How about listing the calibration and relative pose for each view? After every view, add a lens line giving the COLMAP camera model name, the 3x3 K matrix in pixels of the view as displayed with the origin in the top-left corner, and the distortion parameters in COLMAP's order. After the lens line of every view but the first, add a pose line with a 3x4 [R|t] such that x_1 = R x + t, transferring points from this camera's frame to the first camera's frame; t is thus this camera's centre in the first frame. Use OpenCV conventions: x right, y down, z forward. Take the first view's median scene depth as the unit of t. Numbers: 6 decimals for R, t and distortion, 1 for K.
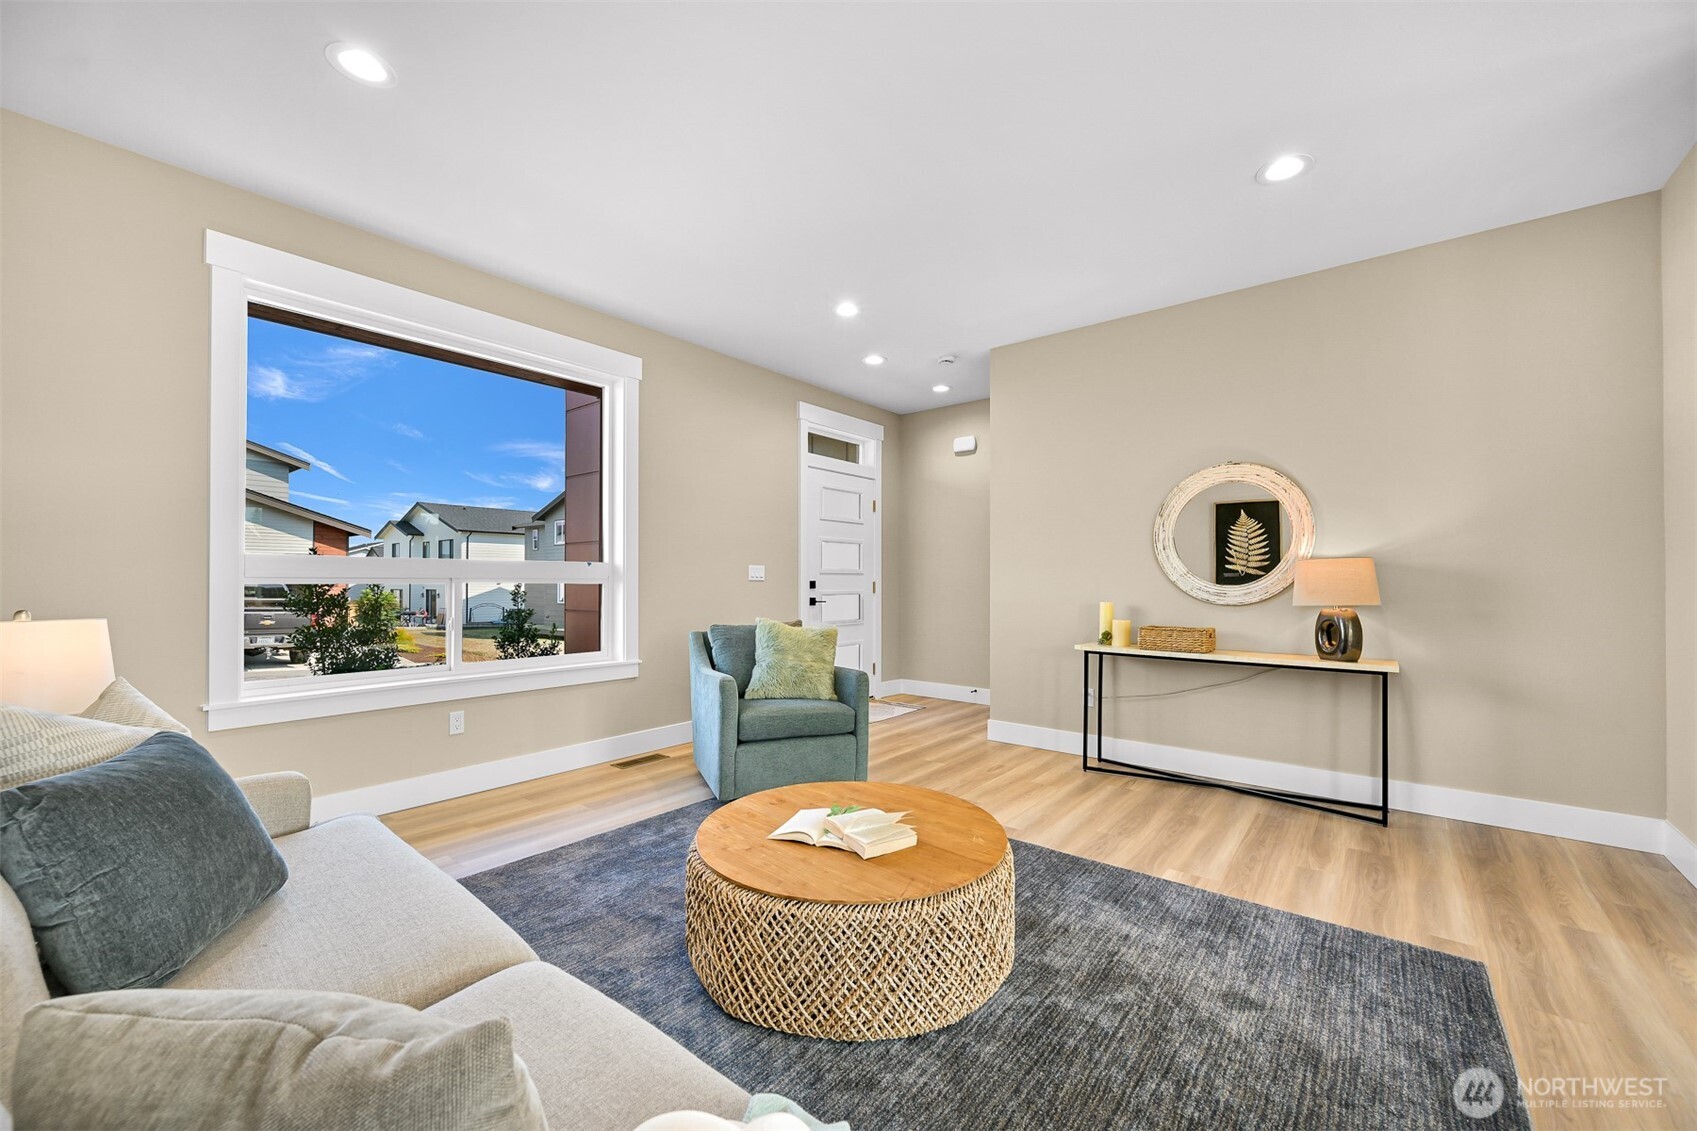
lens RADIAL K [[659.5, 0, 856.3], [0, 659.5, 575.3], [0, 0, 1]] dist [-0.000717, -0.000052]
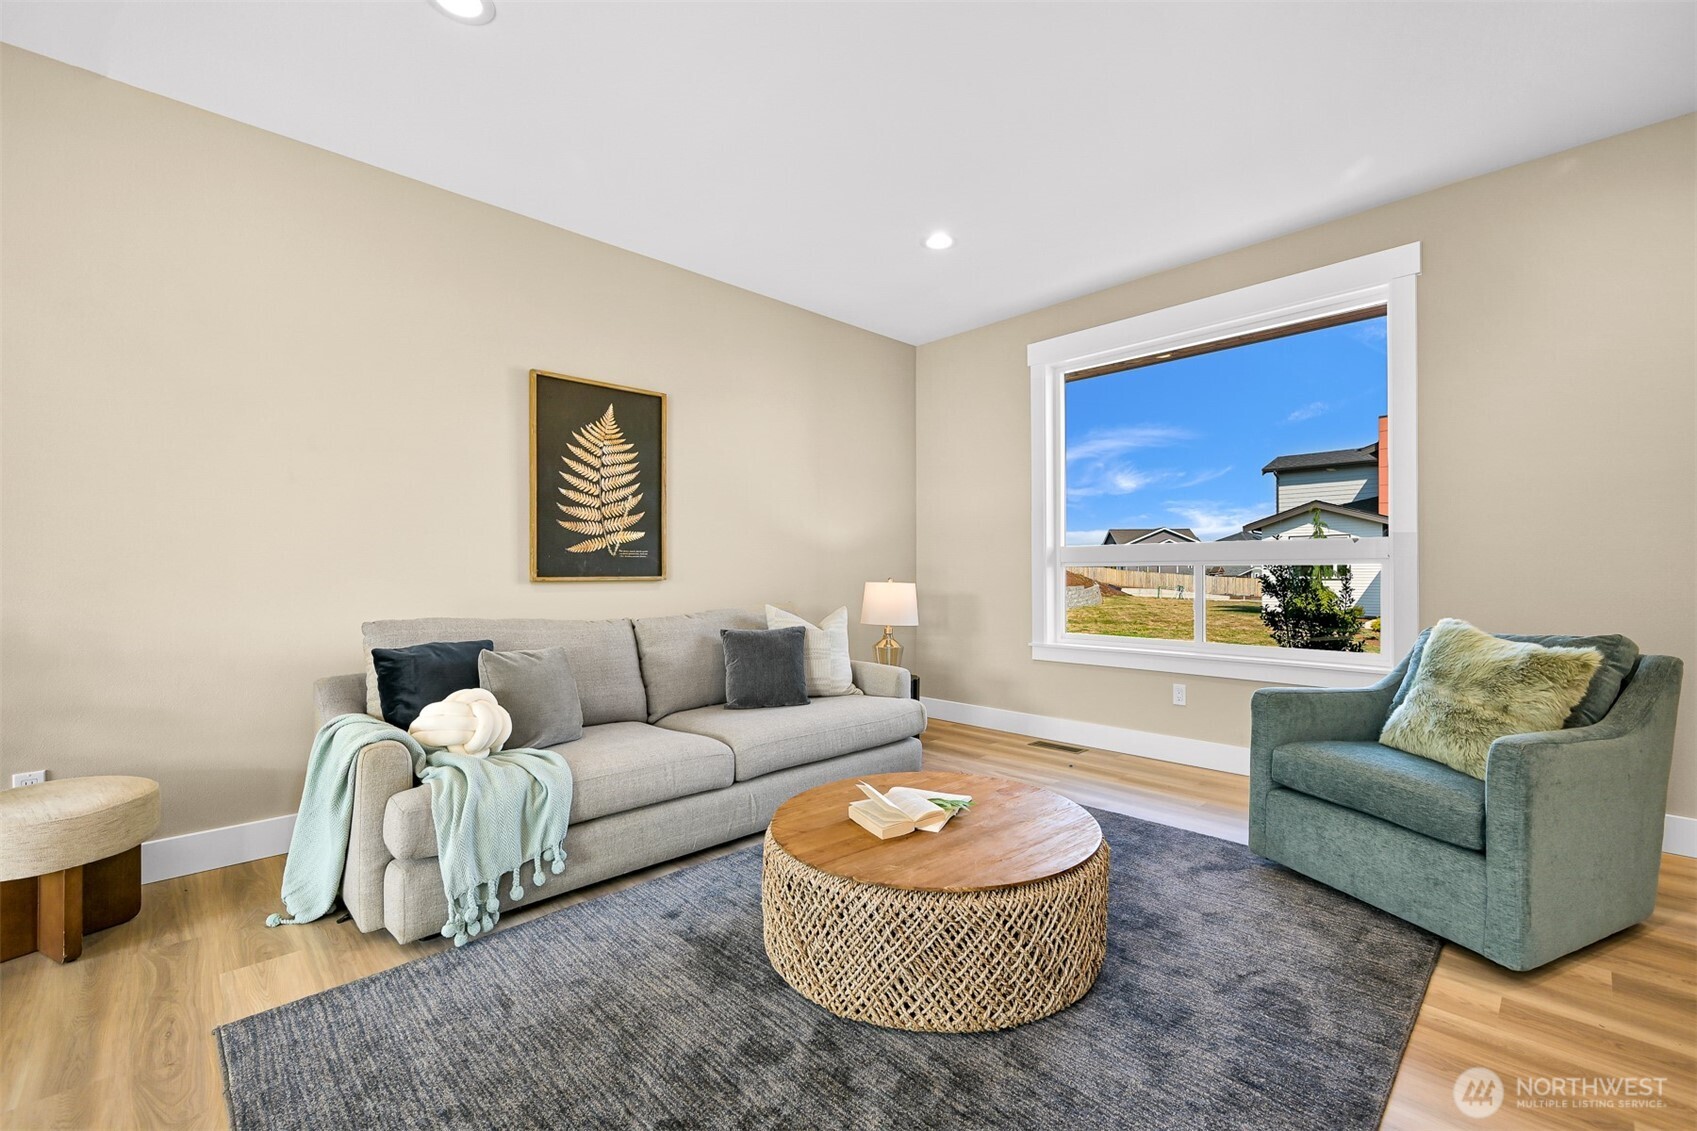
lens RADIAL K [[714.8, 0, 856.3], [0, 714.8, 575.4], [0, 0, 1]] dist [0.001491, 0.000565]
pose [[-0.115802, 0.002486, -0.993269, 0.622027], [0.011731, 0.999931, 0.001135, 0.021585], [0.993203, -0.011520, -0.115823, 0.619482]]
